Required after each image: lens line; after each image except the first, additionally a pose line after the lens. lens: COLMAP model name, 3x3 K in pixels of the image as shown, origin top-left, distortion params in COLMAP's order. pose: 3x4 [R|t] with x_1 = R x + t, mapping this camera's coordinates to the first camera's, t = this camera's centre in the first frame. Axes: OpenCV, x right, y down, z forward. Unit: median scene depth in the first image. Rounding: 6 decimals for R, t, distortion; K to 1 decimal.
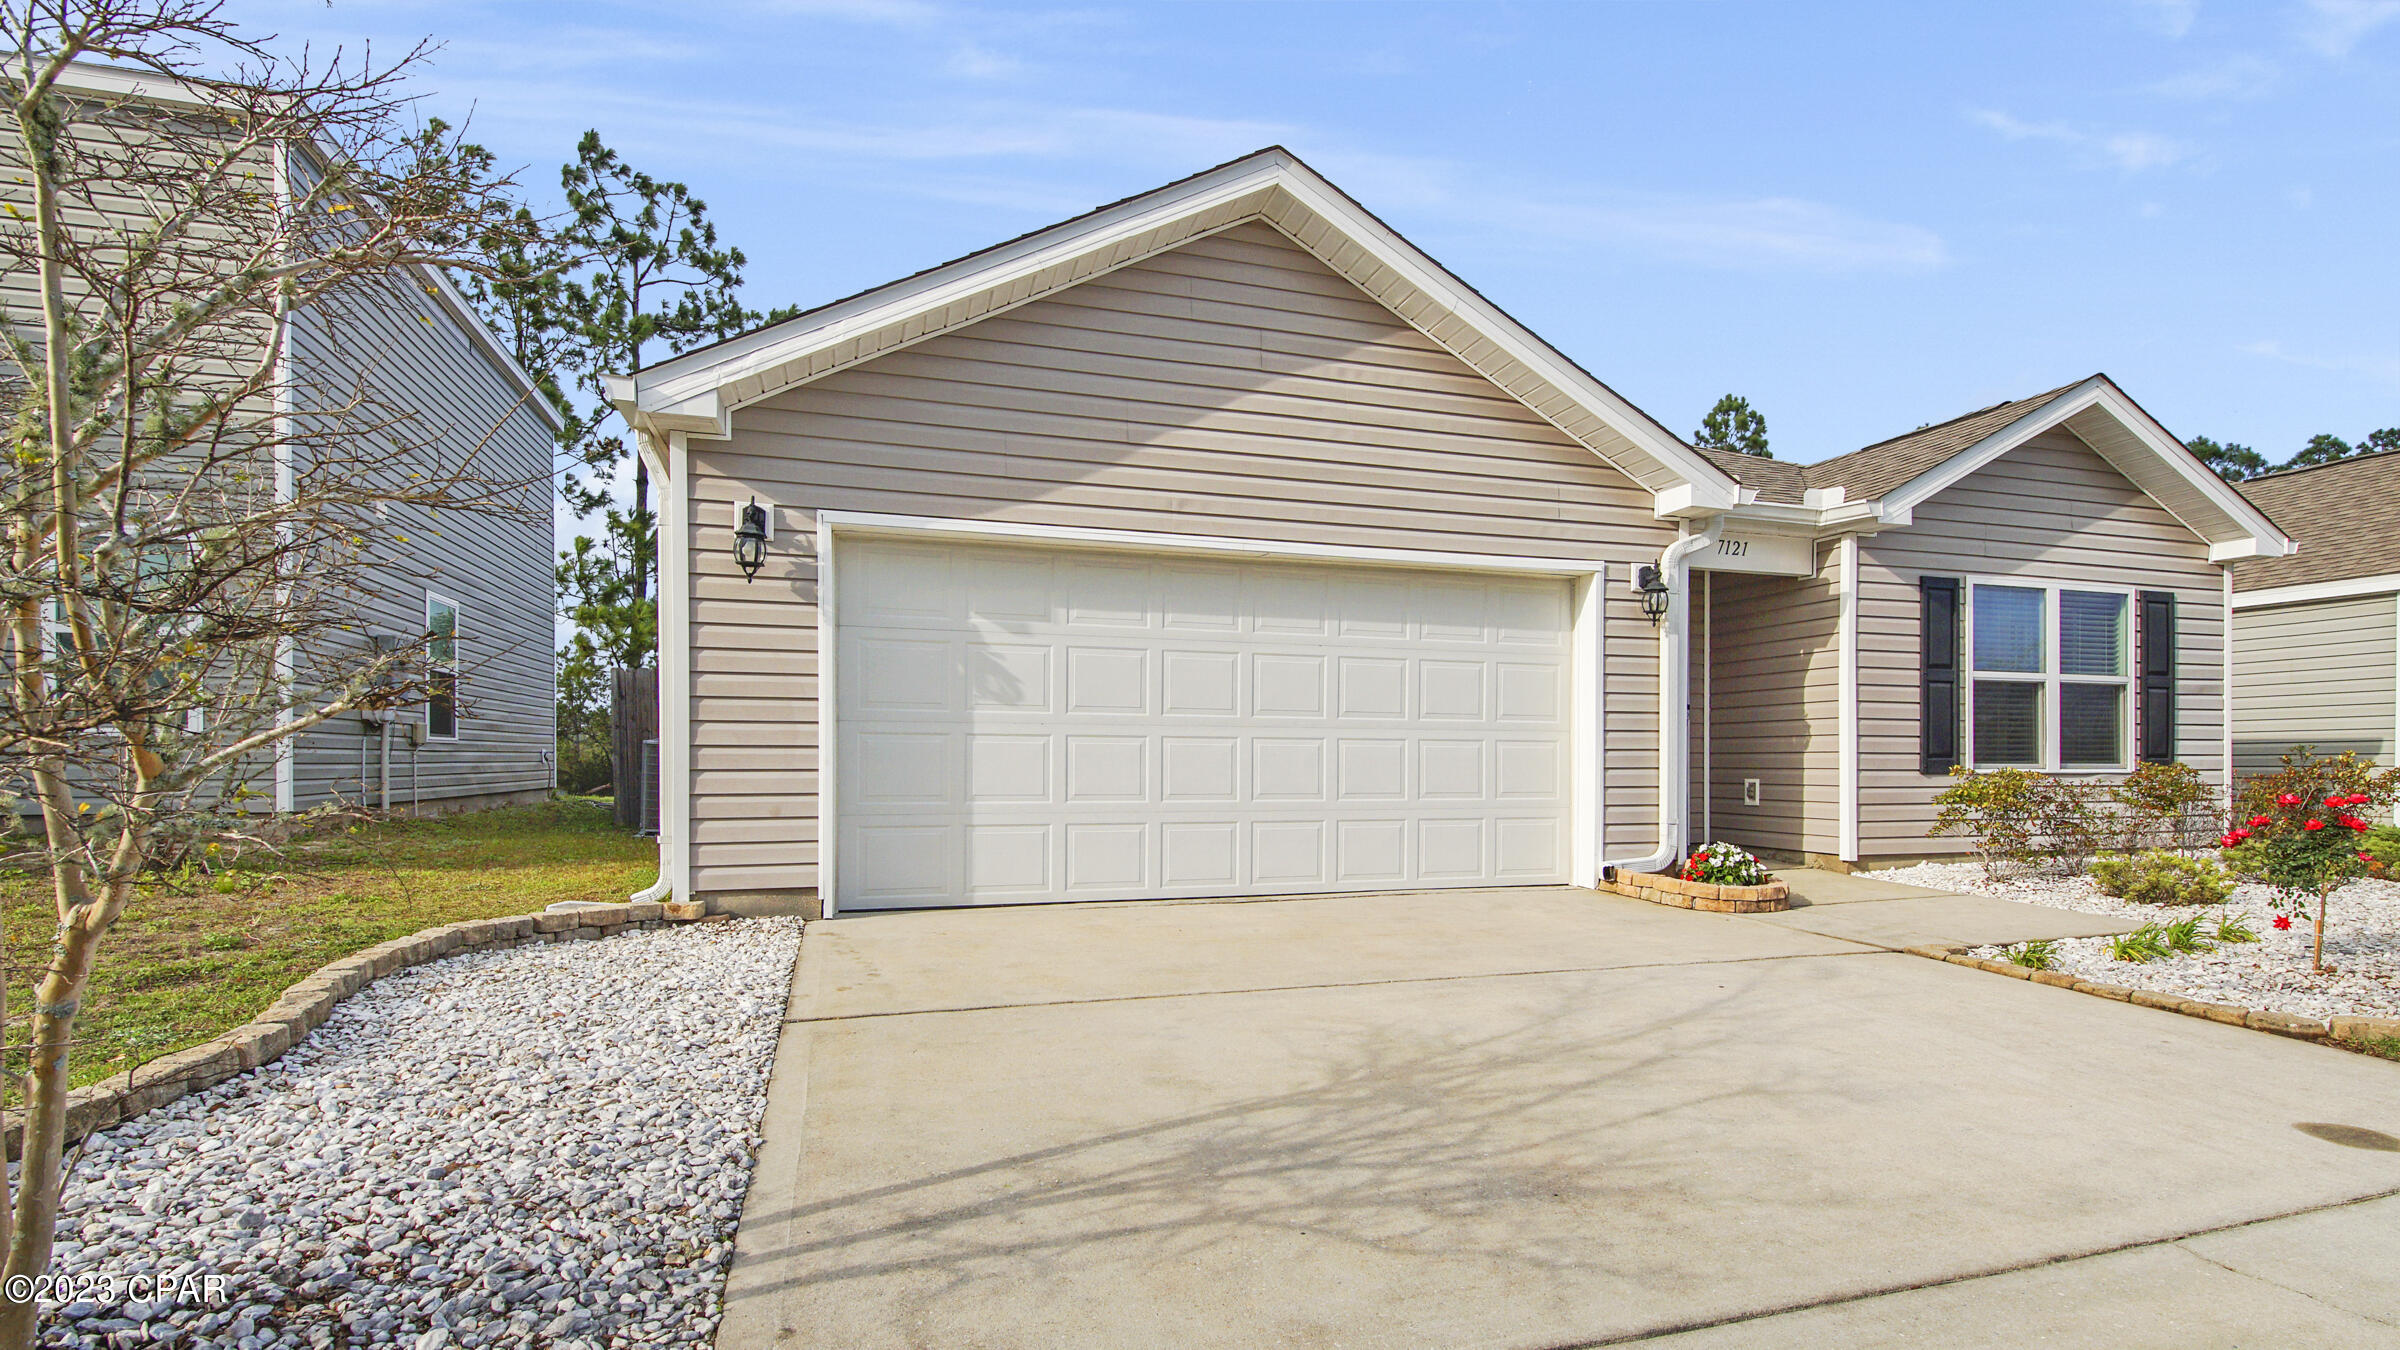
lens RADIAL K [[1070.8, 0, 1204.0], [0, 1070.8, 715.7], [0, 0, 1]] dist [0.047702, -0.028706]
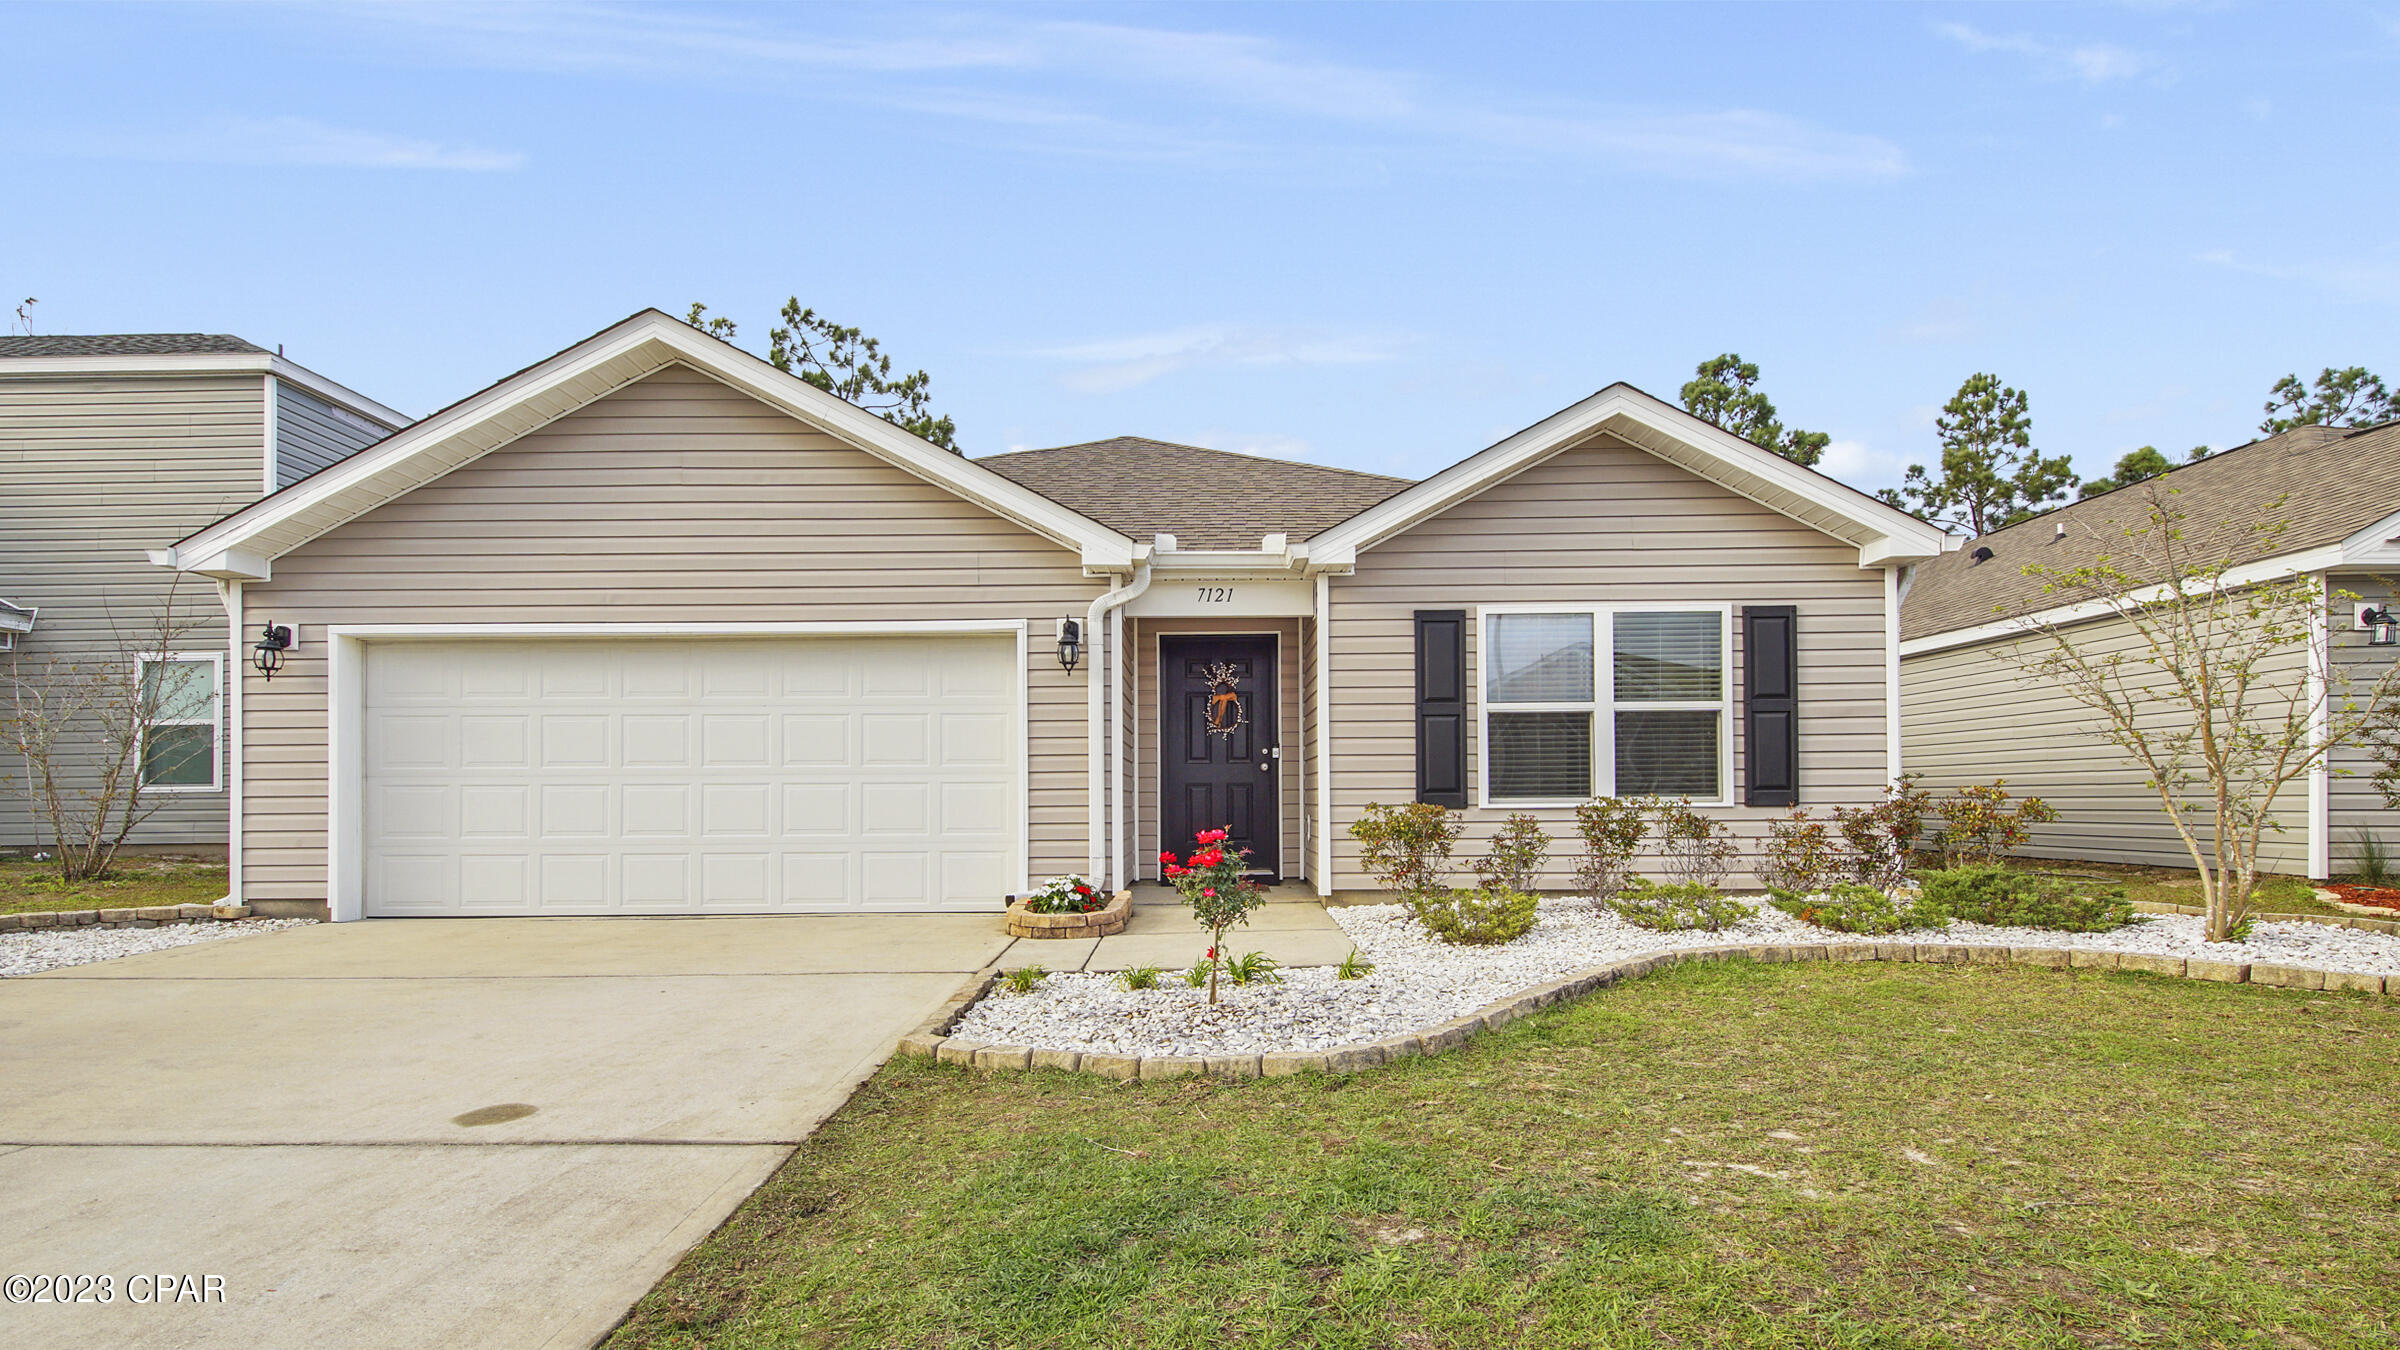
lens RADIAL K [[1037.6, 0, 1183.1], [0, 1037.6, 732.9], [0, 0, 1]] dist [0.020698, -0.000152]
pose [[0.952078, -0.028213, -0.304550, 0.736405], [0.021468, 0.999445, -0.025476, 0.003621], [0.305100, 0.017717, 0.952156, 0.032665]]
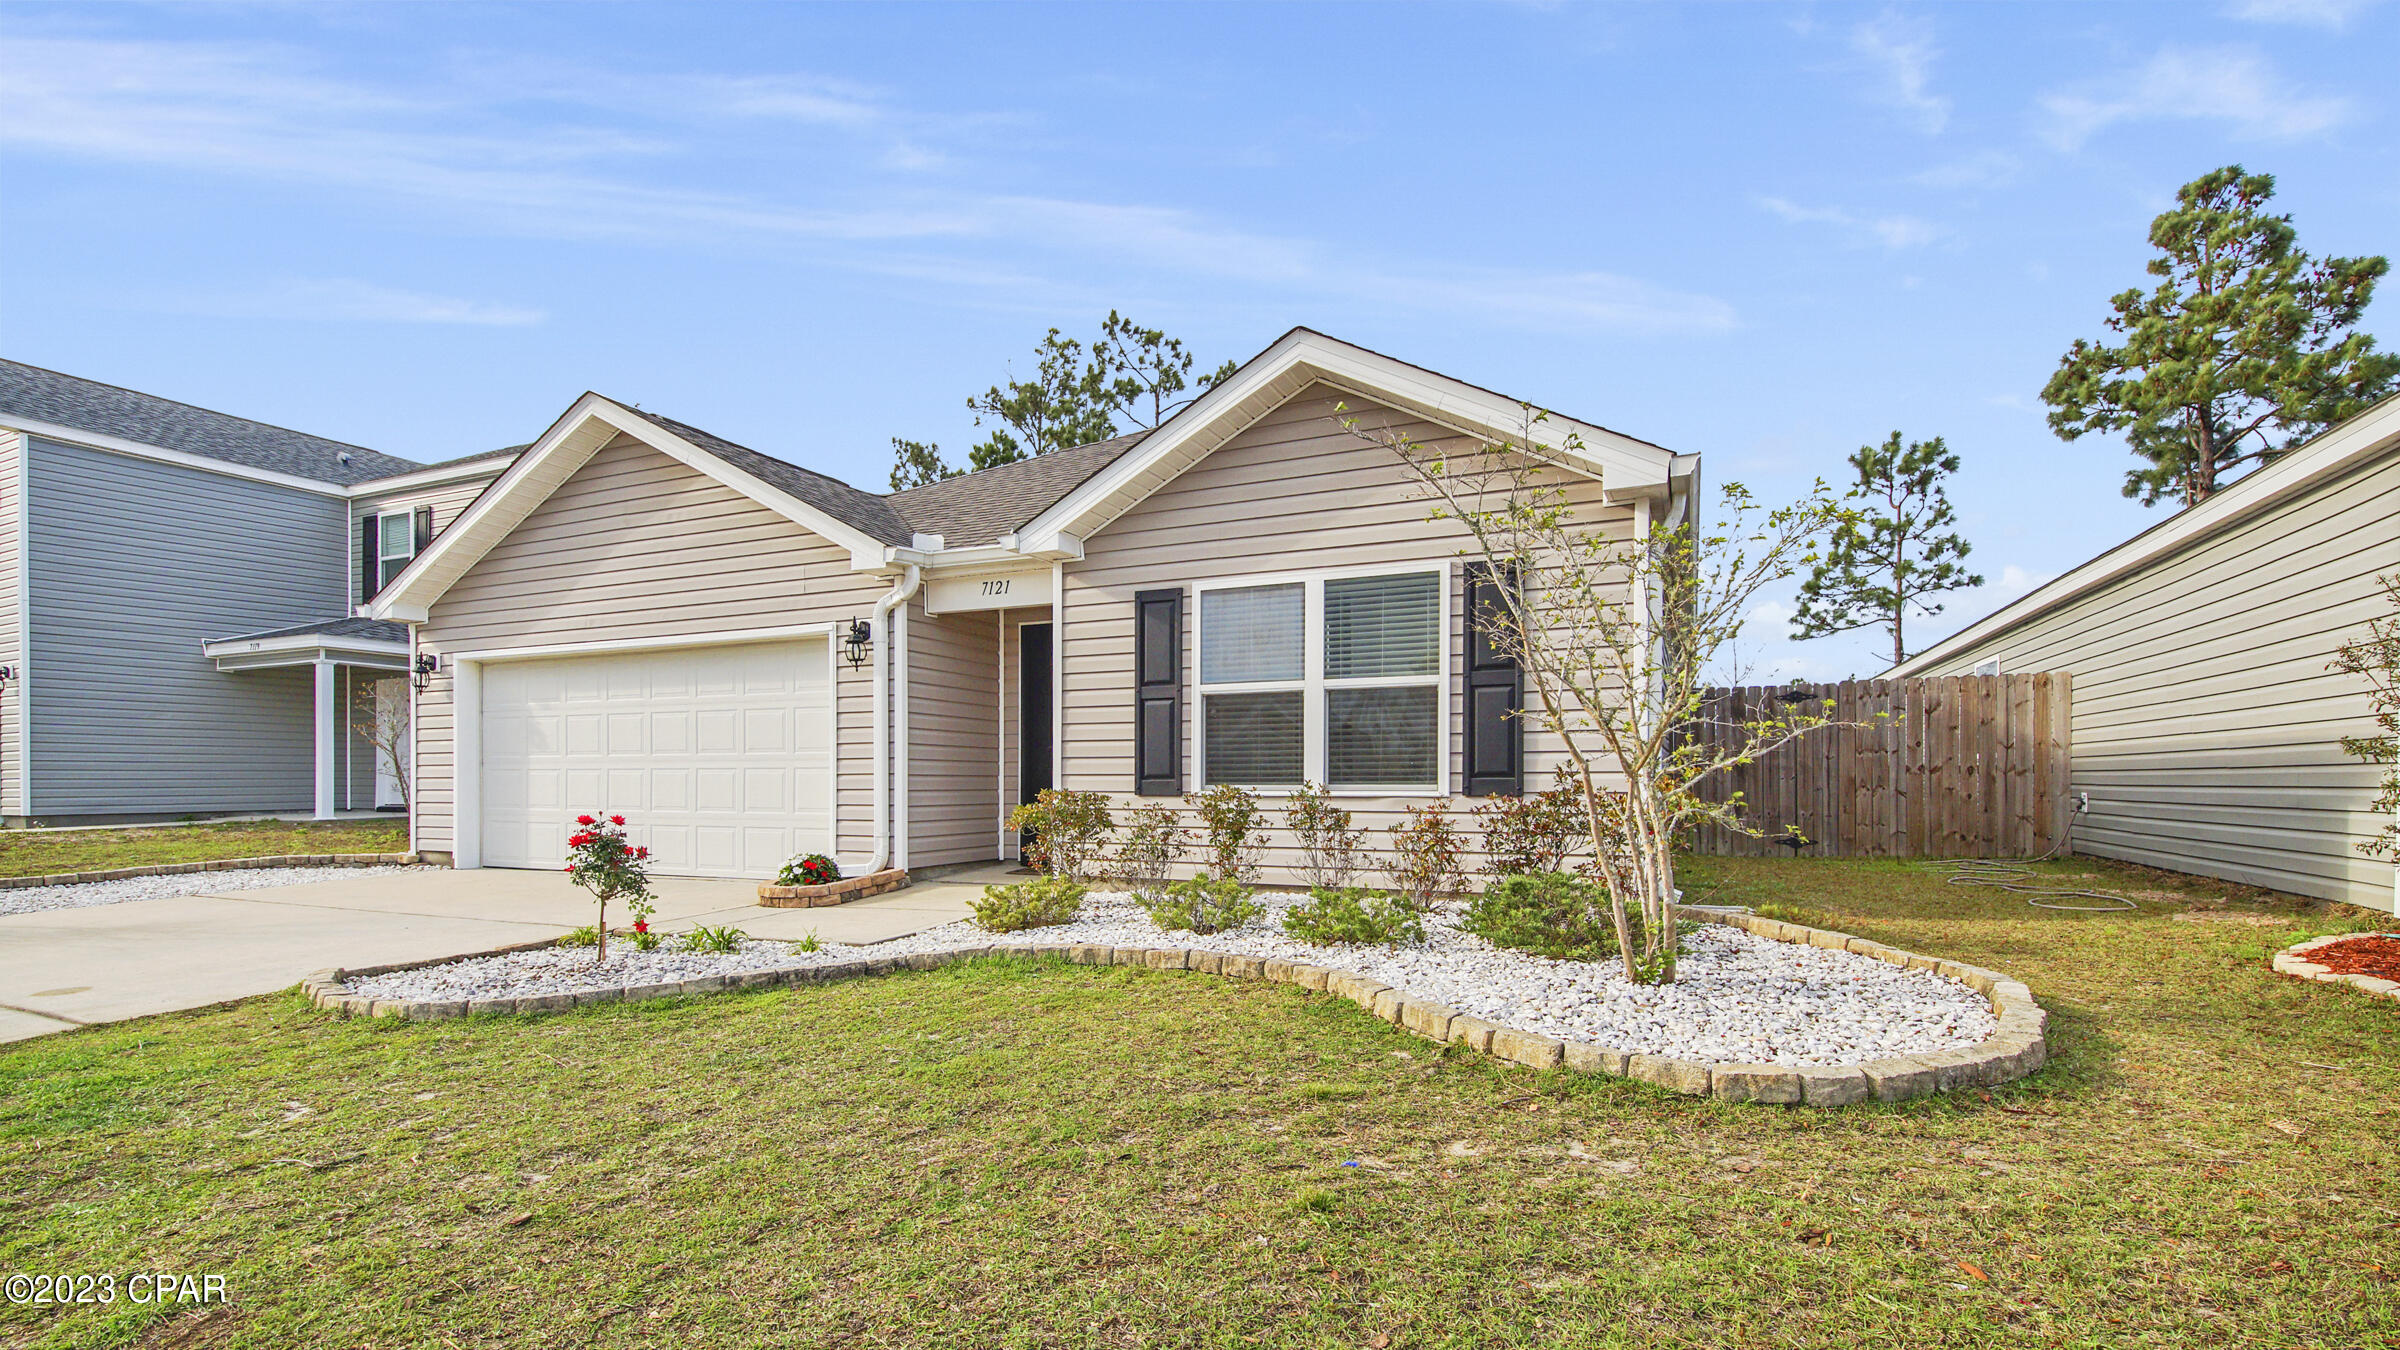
lens RADIAL K [[1070.8, 0, 1204.0], [0, 1070.8, 715.7], [0, 0, 1]] dist [0.047702, -0.028706]
pose [[0.745834, -0.043448, -0.664714, 1.324637], [0.030410, 0.999051, -0.031180, 0.013755], [0.665438, 0.003041, 0.746447, 0.325963]]
